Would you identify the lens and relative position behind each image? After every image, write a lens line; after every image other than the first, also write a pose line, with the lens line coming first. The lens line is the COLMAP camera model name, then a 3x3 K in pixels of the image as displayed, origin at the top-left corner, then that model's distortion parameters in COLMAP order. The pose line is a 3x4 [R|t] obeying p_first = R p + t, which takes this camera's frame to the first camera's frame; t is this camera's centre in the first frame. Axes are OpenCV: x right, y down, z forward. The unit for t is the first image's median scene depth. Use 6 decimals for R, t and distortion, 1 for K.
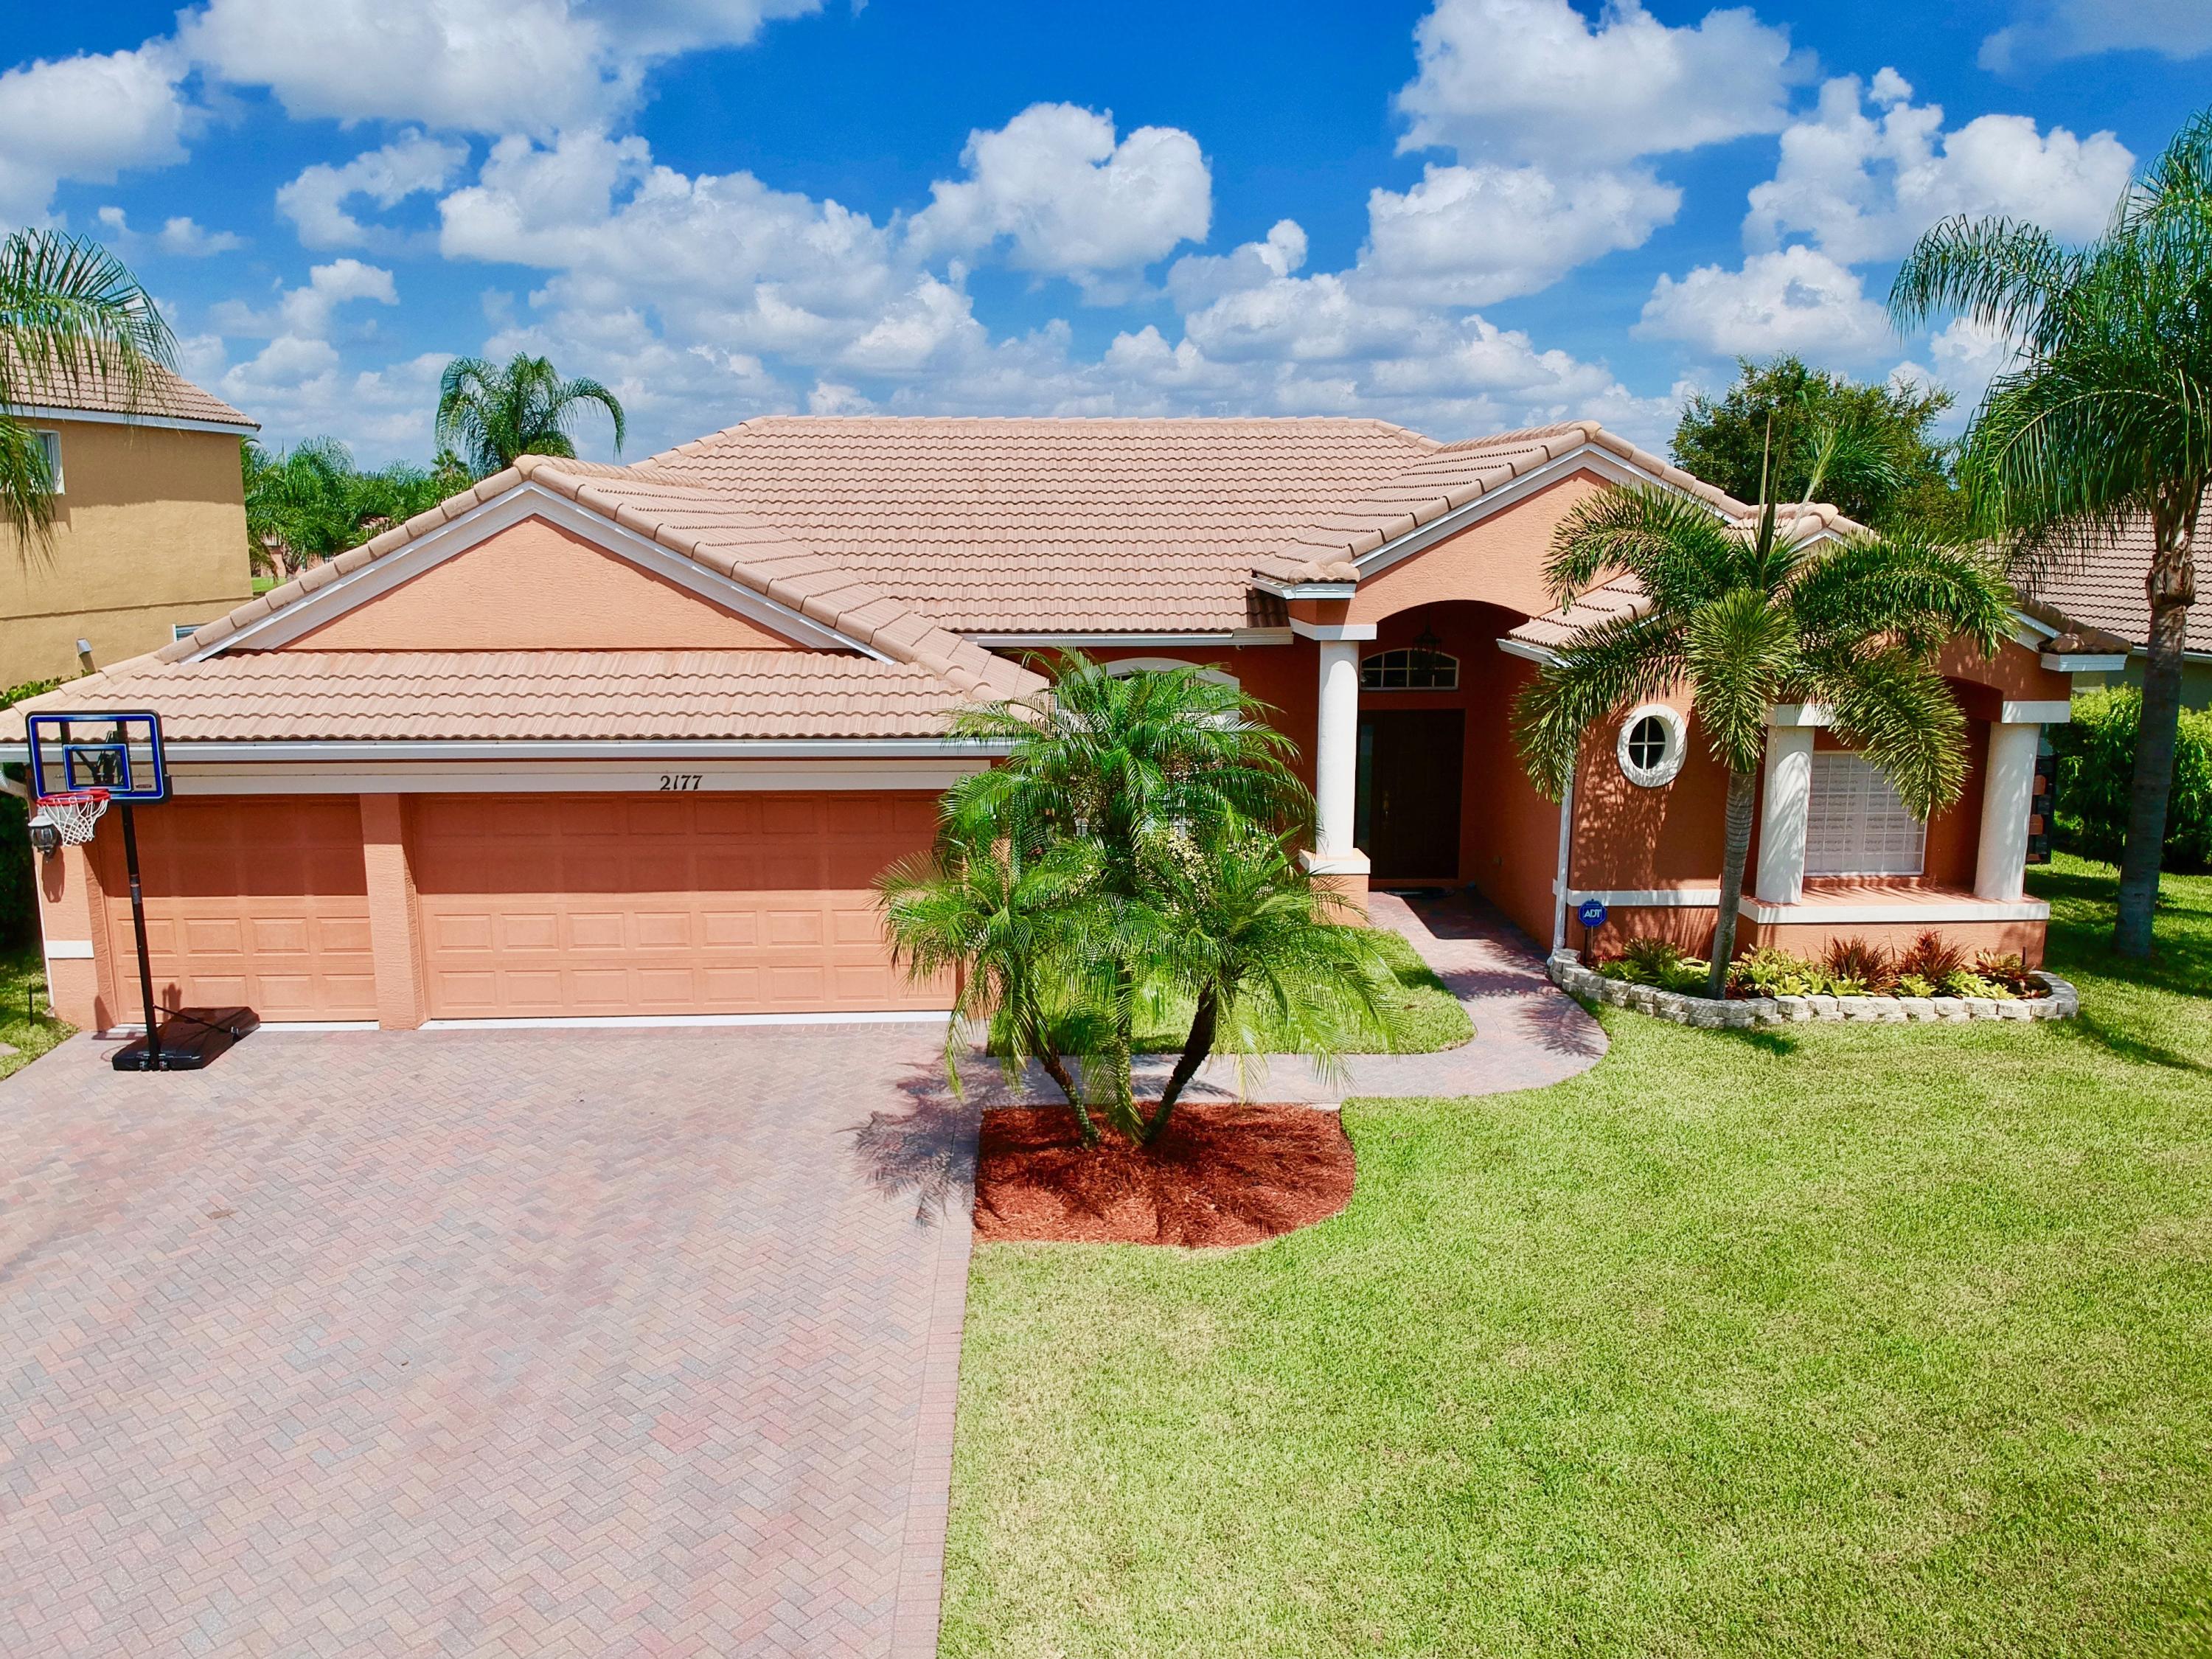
lens RADIAL K [[1632.8, 0, 1106.0], [0, 1632.8, 829.5], [0, 0, 1]] dist [0.070969, -0.138655]
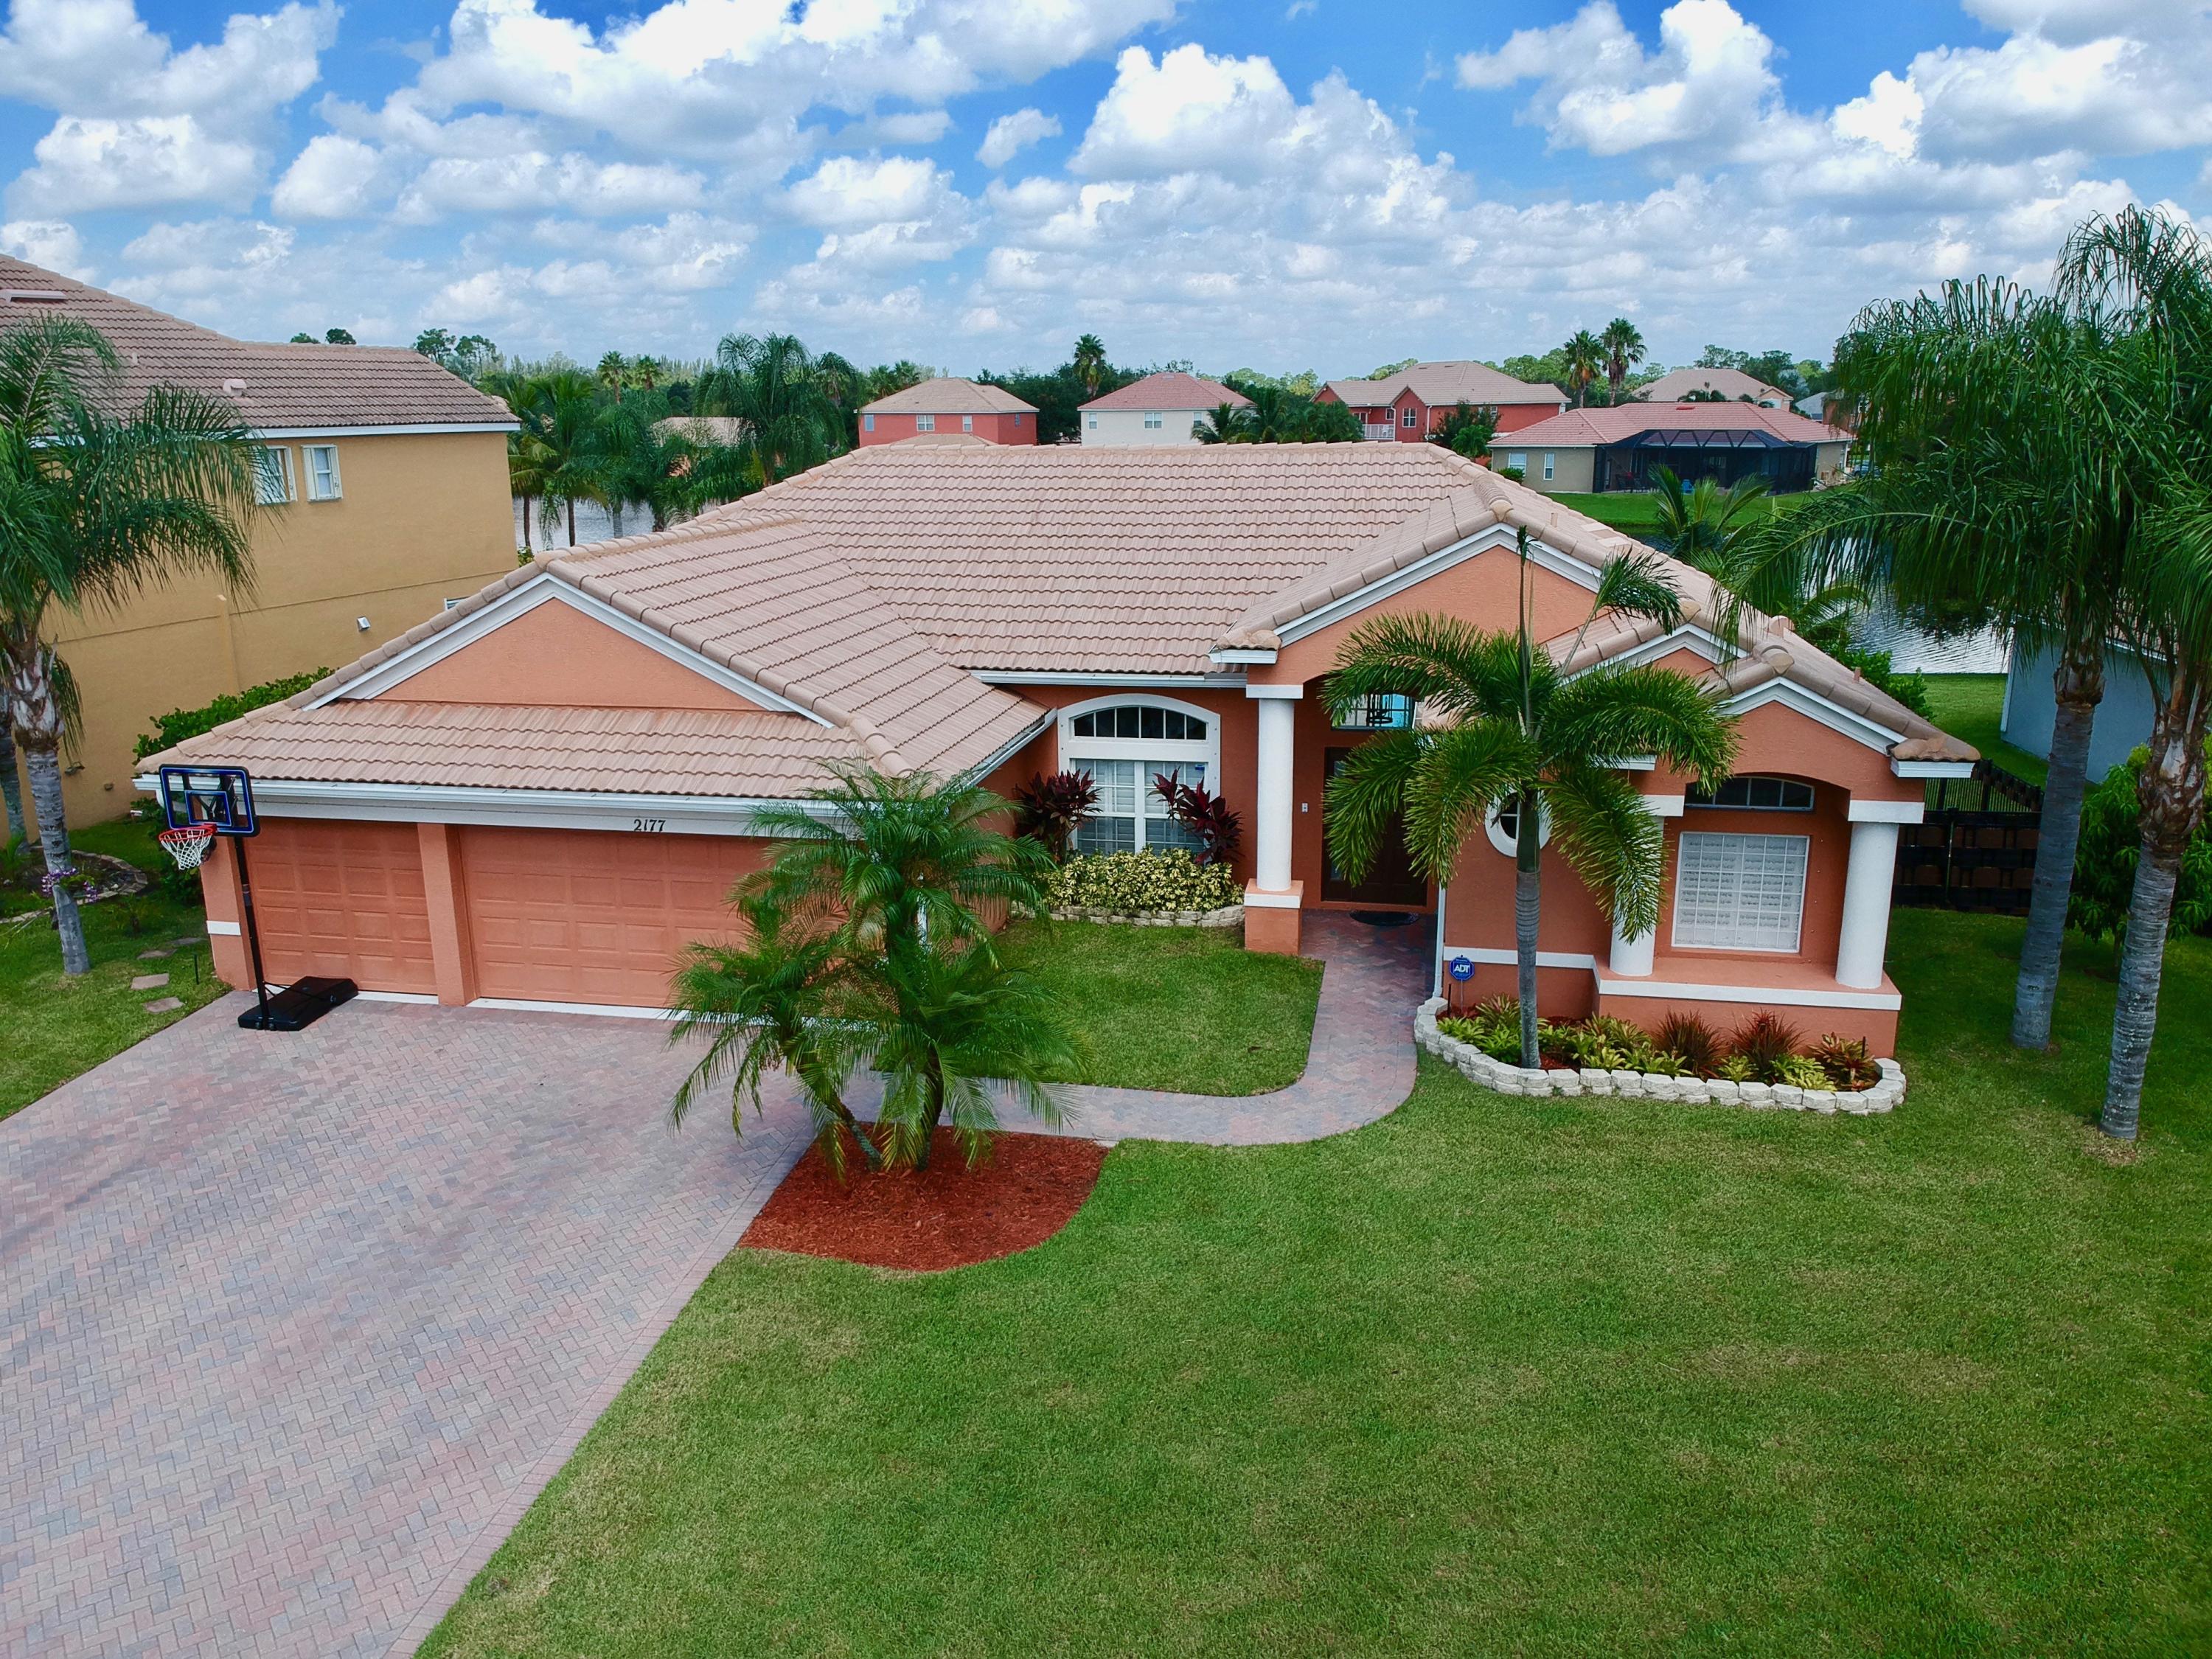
lens RADIAL K [[1632.8, 0, 1106.0], [0, 1632.8, 829.5], [0, 0, 1]] dist [0.070969, -0.138655]
pose [[0.972580, 0.049888, -0.227156, 0.403379], [-0.033648, 0.996629, 0.074817, -0.148292], [0.230122, -0.065123, 0.970980, -0.127533]]
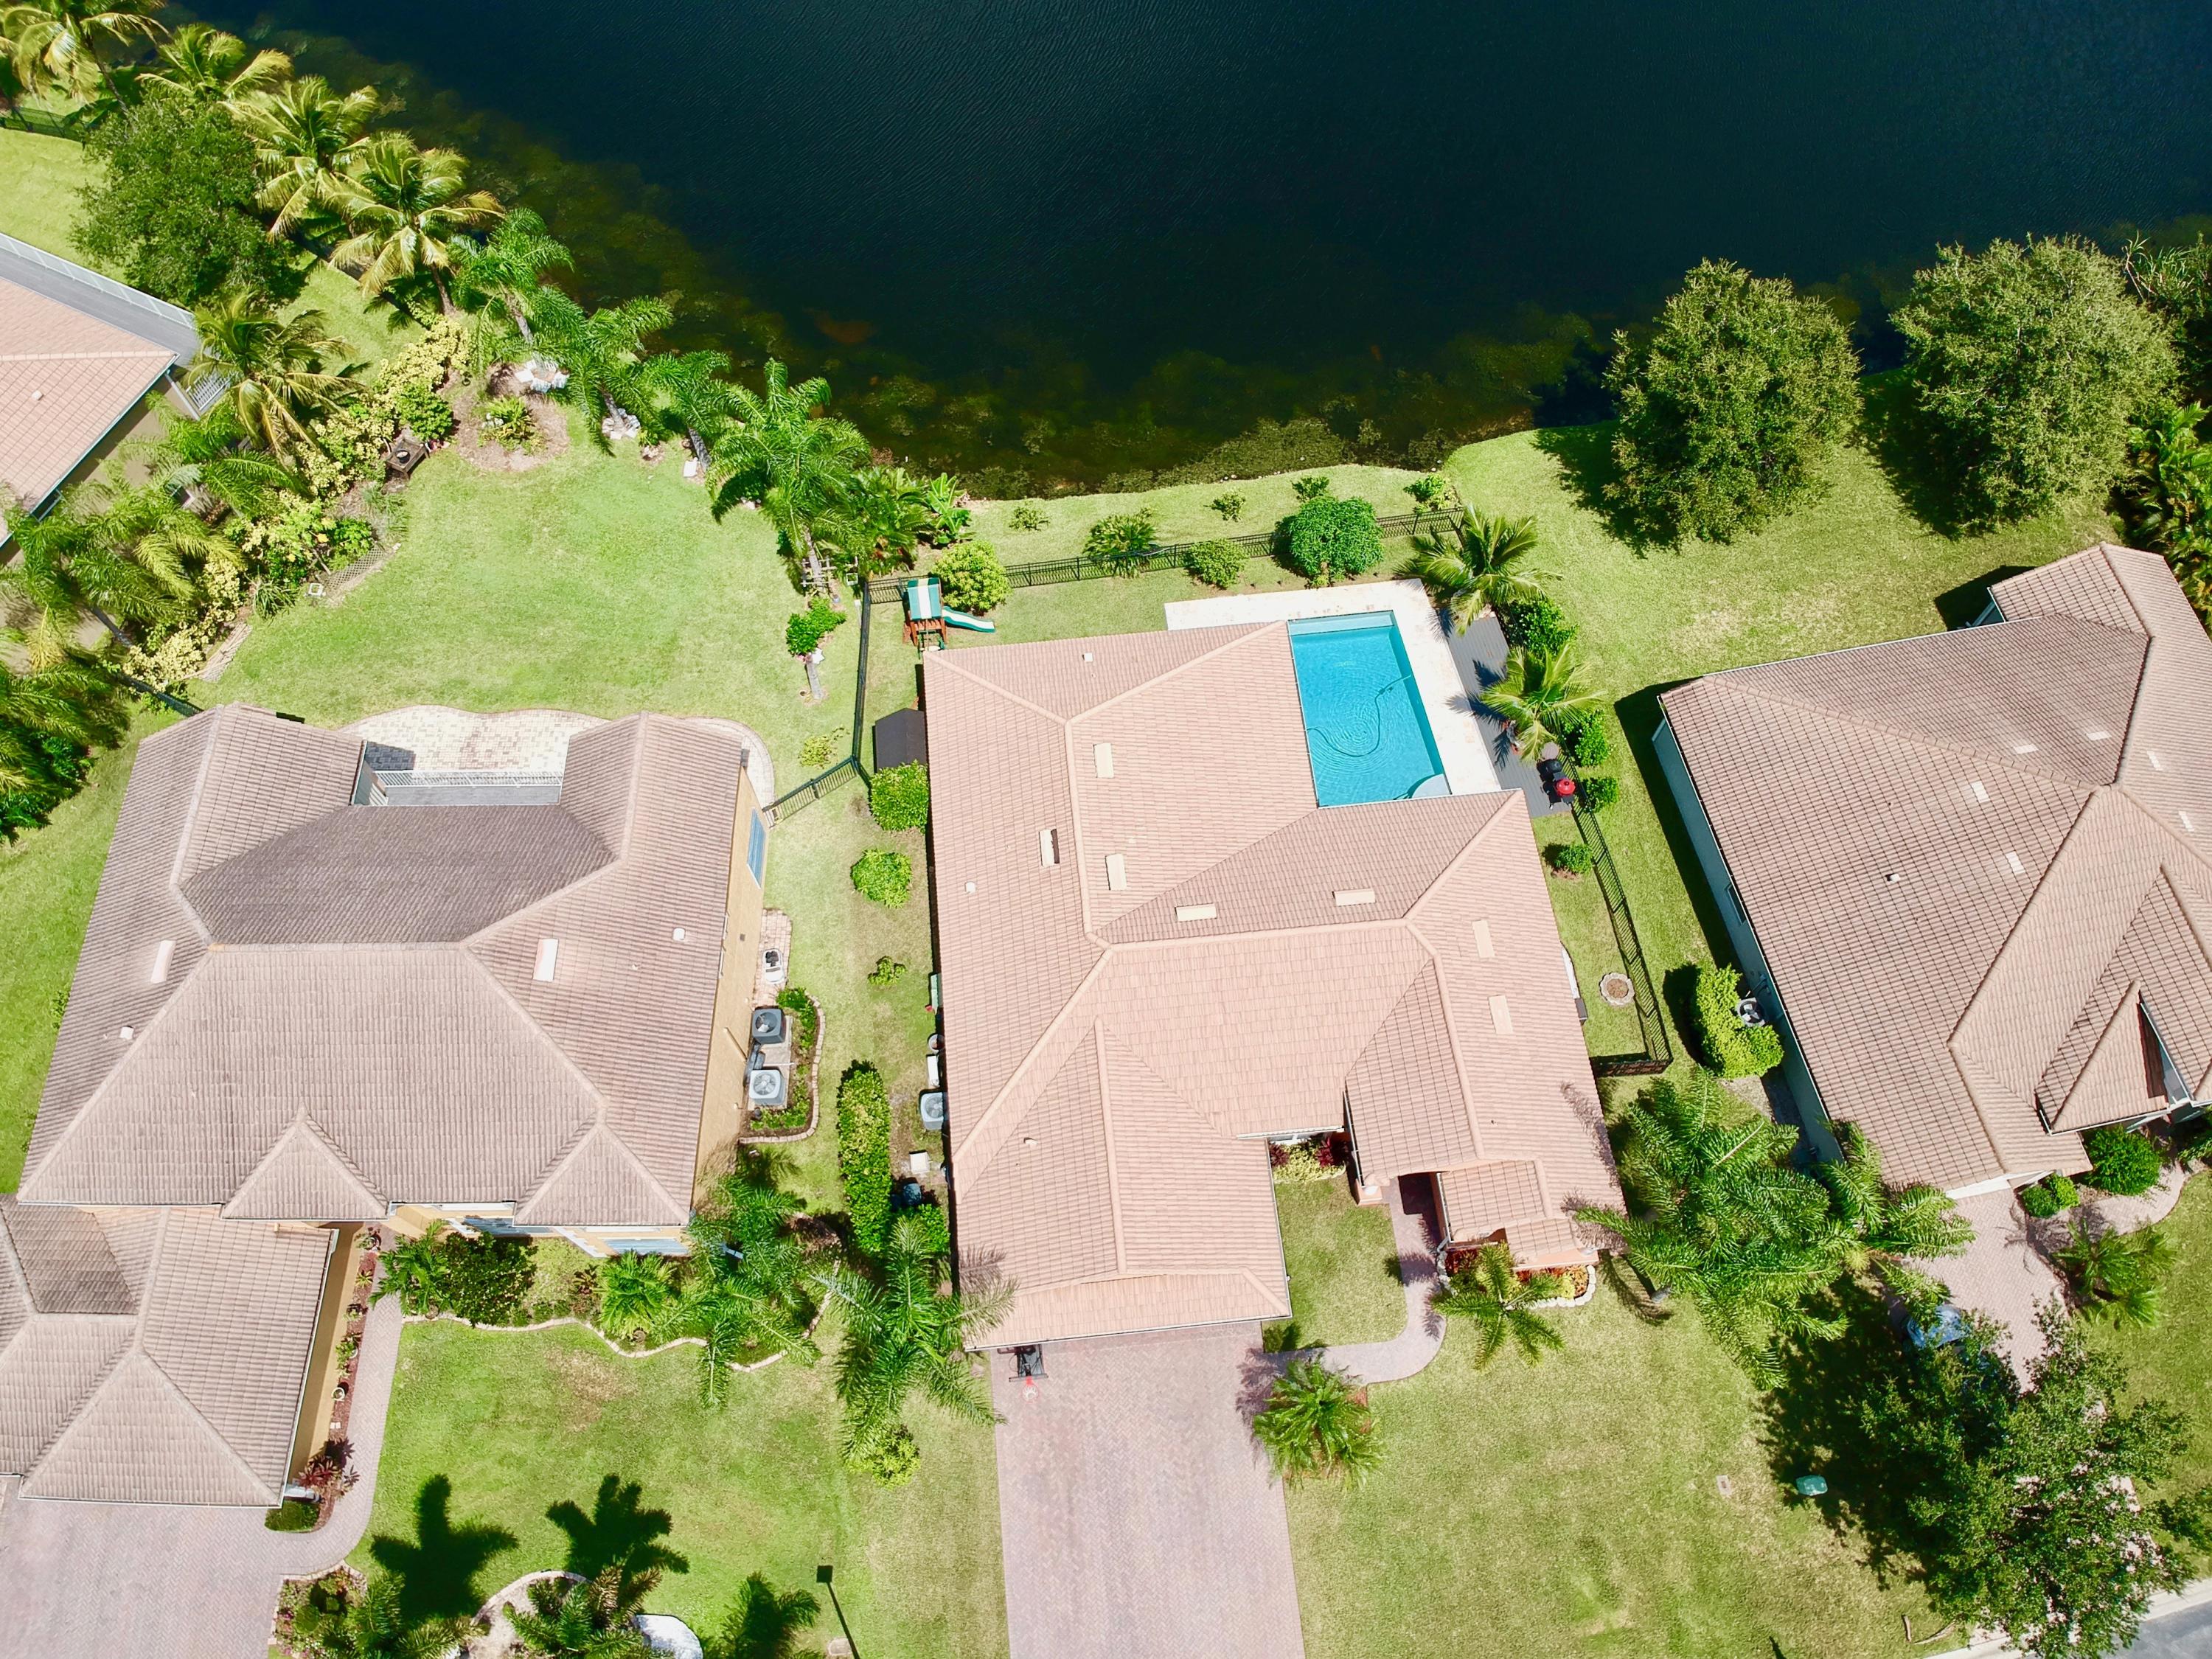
lens RADIAL K [[1632.8, 0, 1106.0], [0, 1632.8, 829.5], [0, 0, 1]] dist [0.070969, -0.138655]
pose [[0.998327, -0.056172, 0.013704, -0.439612], [0.023420, 0.609556, 0.792397, -3.685224], [-0.052864, -0.790750, 0.609852, -0.250576]]
